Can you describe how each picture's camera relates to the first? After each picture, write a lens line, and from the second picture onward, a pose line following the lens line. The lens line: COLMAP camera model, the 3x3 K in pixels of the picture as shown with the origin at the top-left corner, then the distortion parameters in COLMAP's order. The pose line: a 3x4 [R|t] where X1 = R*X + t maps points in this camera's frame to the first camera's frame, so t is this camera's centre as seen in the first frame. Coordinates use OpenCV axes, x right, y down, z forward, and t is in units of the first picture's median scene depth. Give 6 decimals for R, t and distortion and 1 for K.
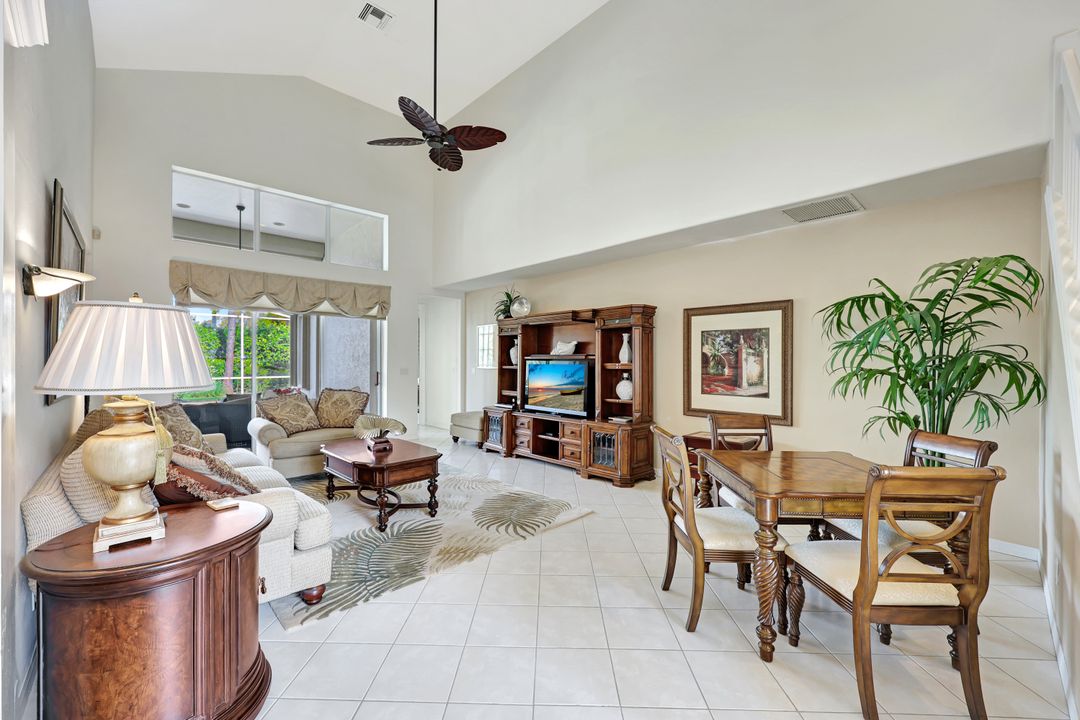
lens RADIAL K [[430.7, 0, 543.3], [0, 430.7, 360.4], [0, 0, 1]] dist [0.002888, 0.000204]
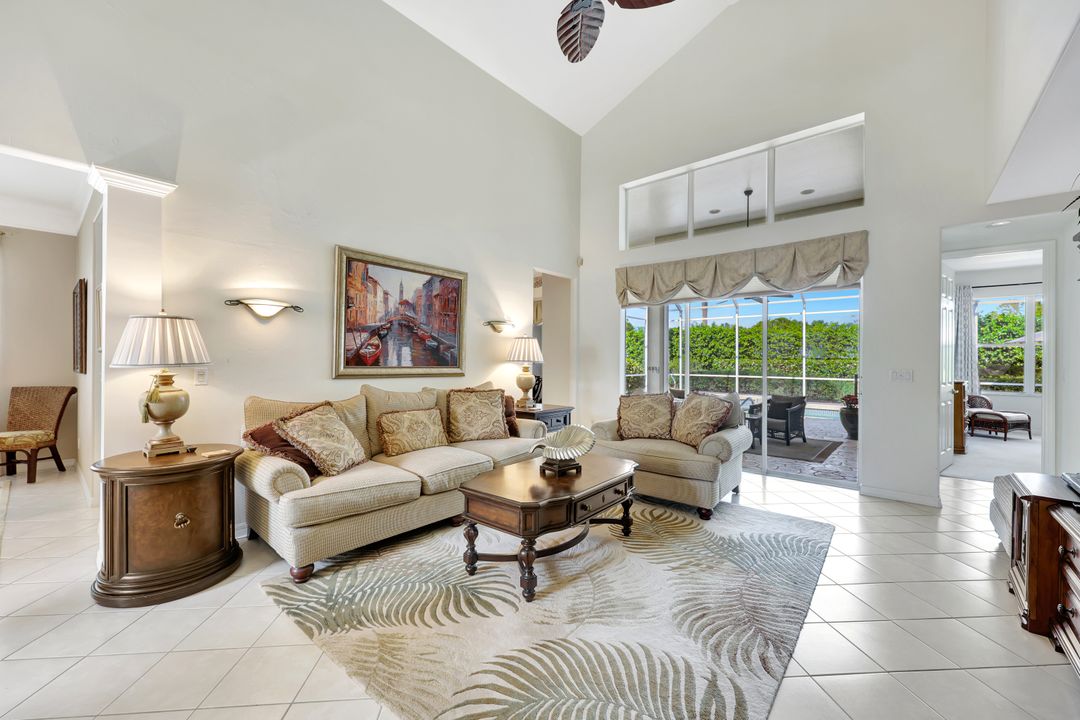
lens RADIAL K [[430.7, 0, 538.0], [0, 430.7, 360.3], [0, 0, 1]] dist [0.002888, 0.000204]
pose [[0.093542, 0.003162, -0.995610, 0.222077], [-0.004447, 0.999986, 0.002759, 0.008002], [0.995605, 0.004170, 0.093555, 0.578957]]
